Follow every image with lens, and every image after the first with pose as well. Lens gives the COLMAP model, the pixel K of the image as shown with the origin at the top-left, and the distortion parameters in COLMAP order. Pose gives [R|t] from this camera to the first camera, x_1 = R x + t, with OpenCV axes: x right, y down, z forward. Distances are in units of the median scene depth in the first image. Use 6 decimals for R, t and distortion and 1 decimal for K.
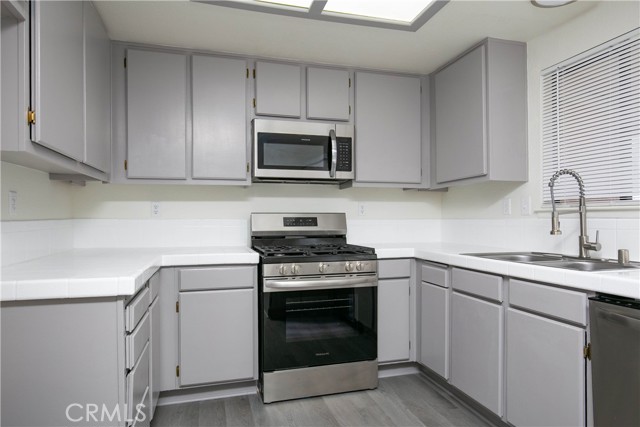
lens RADIAL K [[389.3, 0, 320.0], [0, 389.3, 213.5], [0, 0, 1]] dist [0.000156, 0.000000]
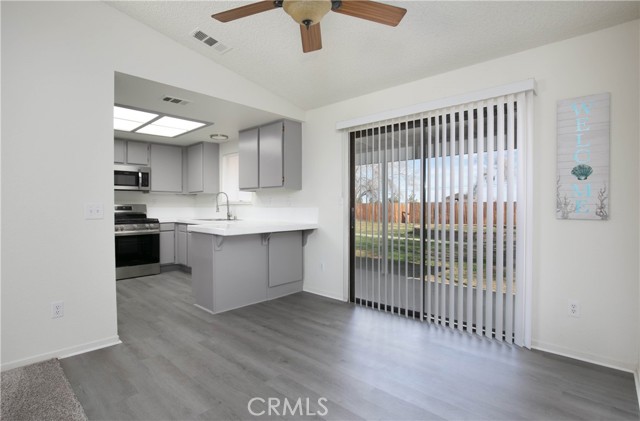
lens RADIAL K [[317.9, 0, 320.0], [0, 317.9, 210.5], [0, 0, 1]] dist [-0.002581, -0.000090]
pose [[0.862183, -0.007117, 0.506547, 0.001086], [-0.006630, 0.999657, 0.025330, -0.022239], [-0.506554, -0.025197, 0.861840, -1.202508]]
